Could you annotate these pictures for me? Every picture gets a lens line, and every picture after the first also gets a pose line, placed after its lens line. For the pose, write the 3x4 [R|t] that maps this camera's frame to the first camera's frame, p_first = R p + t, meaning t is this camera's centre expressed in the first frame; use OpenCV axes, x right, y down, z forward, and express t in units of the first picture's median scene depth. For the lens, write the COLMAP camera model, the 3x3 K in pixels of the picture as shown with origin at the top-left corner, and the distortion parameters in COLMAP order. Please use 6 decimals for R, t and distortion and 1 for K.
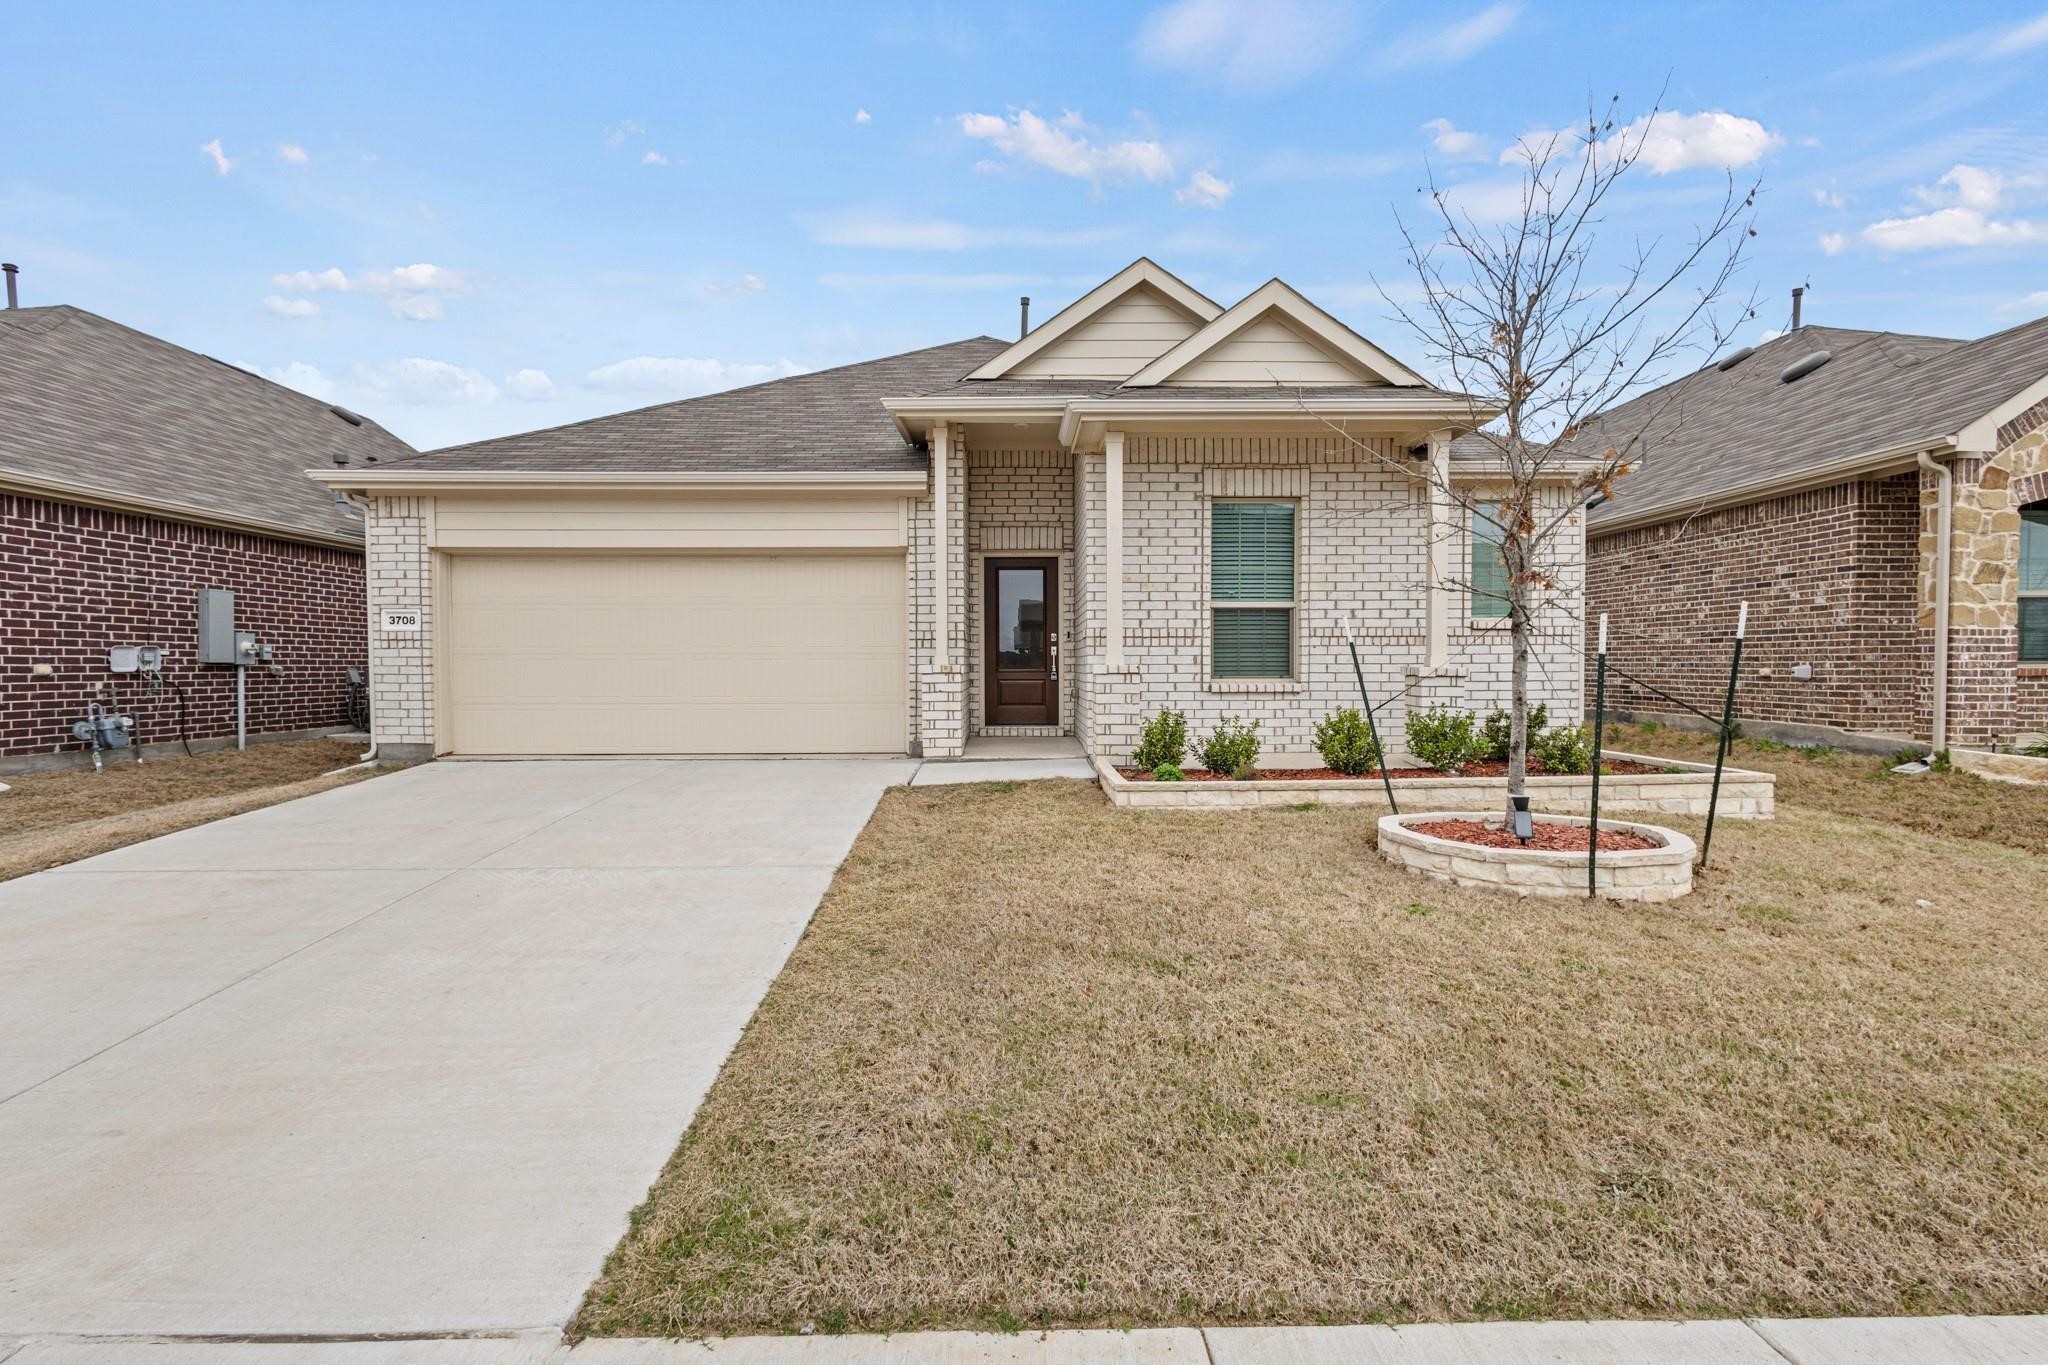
lens RADIAL K [[951.3, 0, 1027.0], [0, 951.3, 665.6], [0, 0, 1]] dist [0.007818, -0.000039]
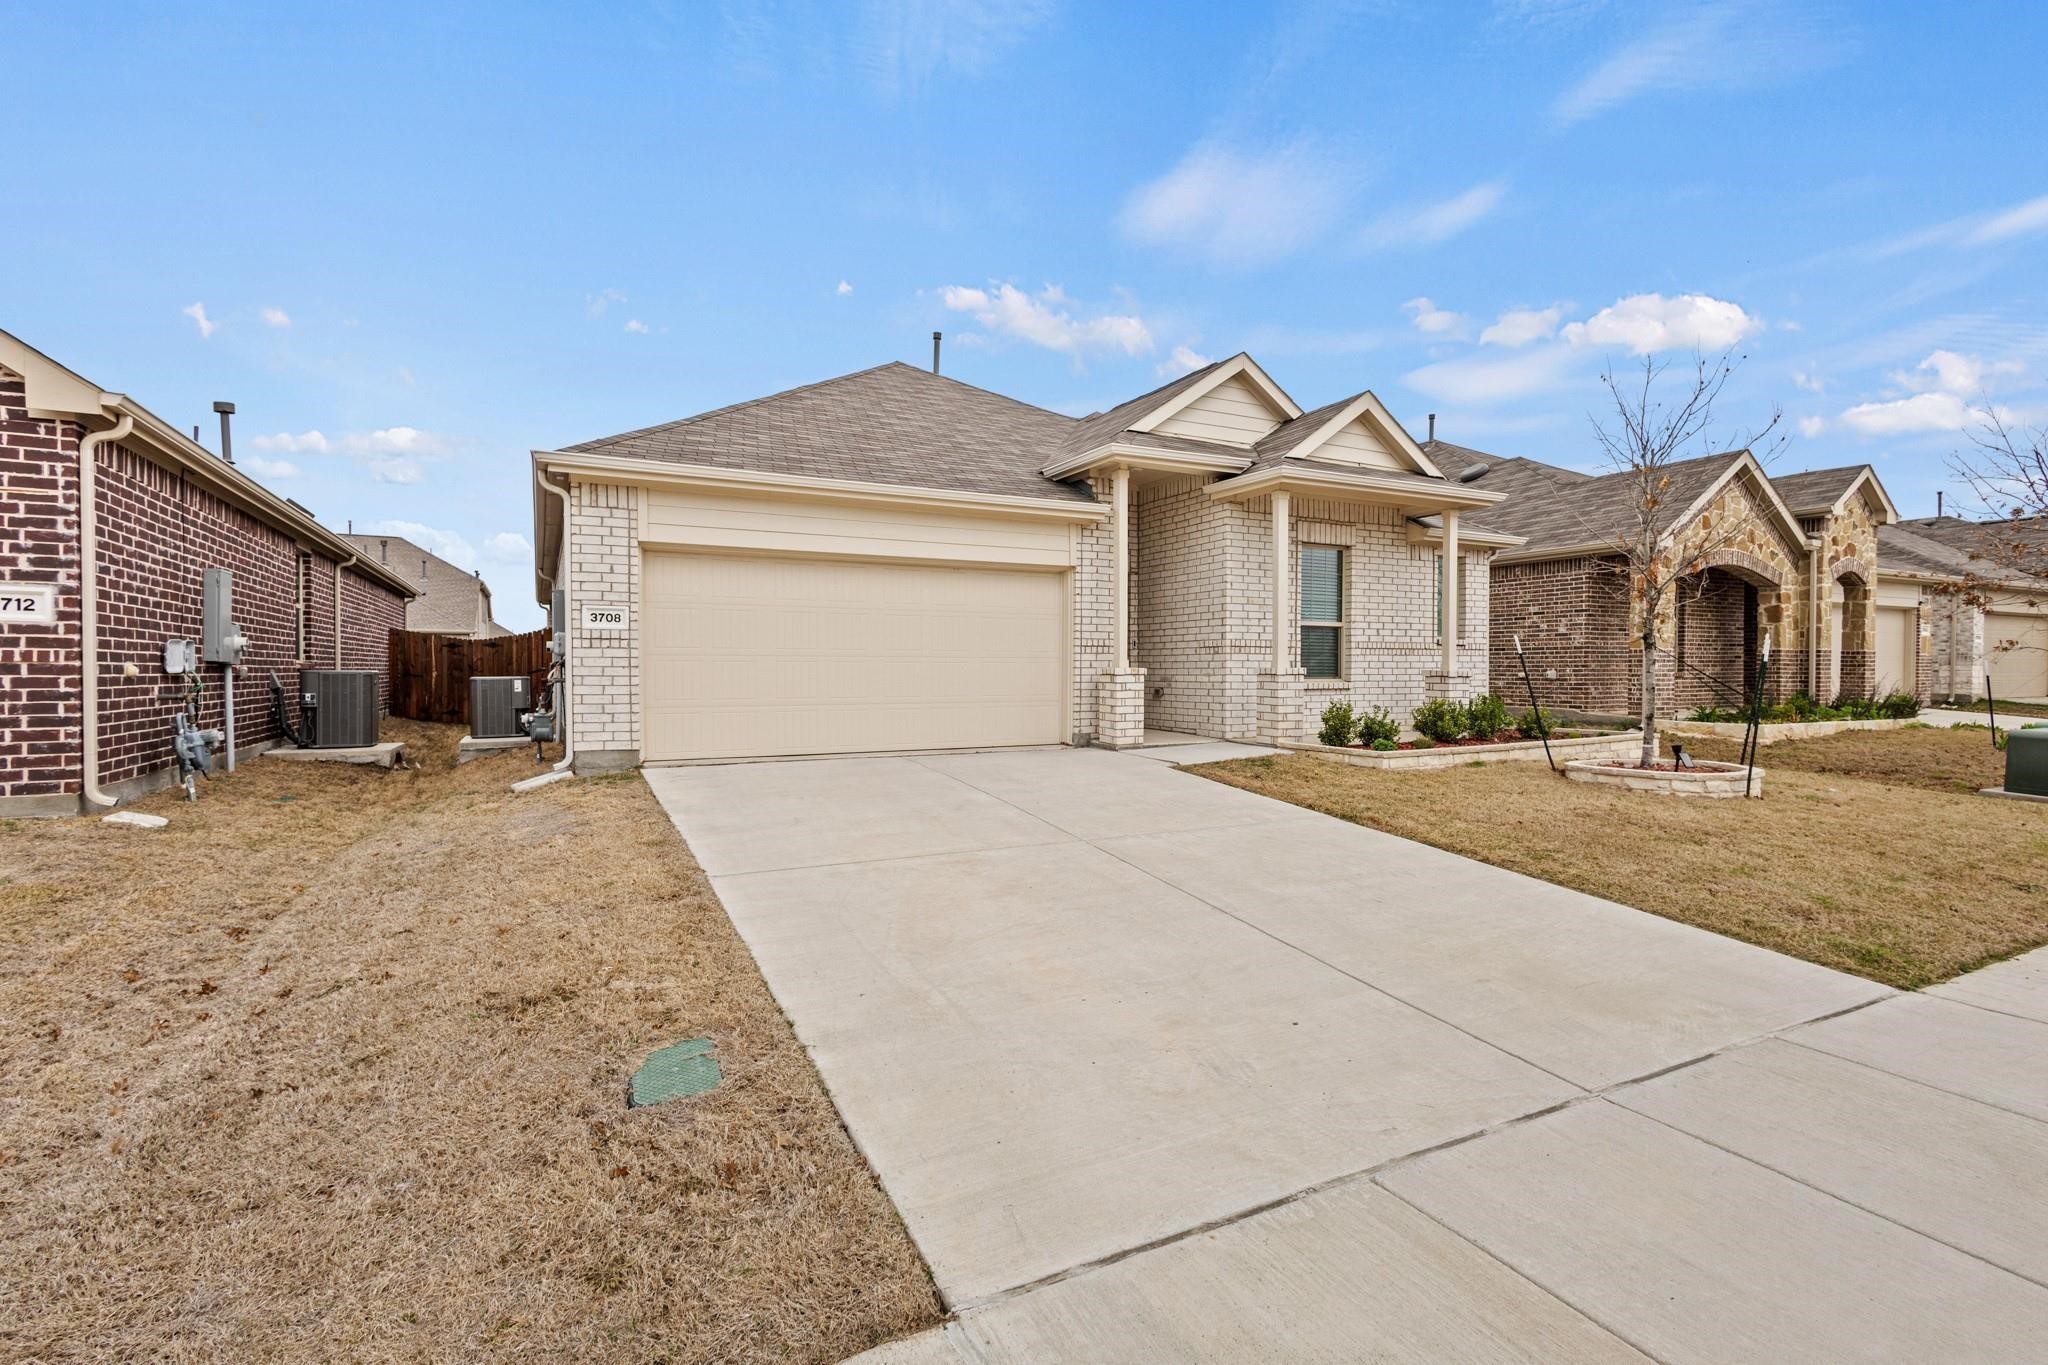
lens RADIAL K [[924.4, 0, 1024.7], [0, 924.4, 663.7], [0, 0, 1]] dist [0.005386, 0.000111]
pose [[0.897659, 0.005959, 0.440650, -0.686880], [-0.001510, 0.999944, -0.010447, 0.006184], [-0.440688, 0.008712, 0.897618, 0.011401]]
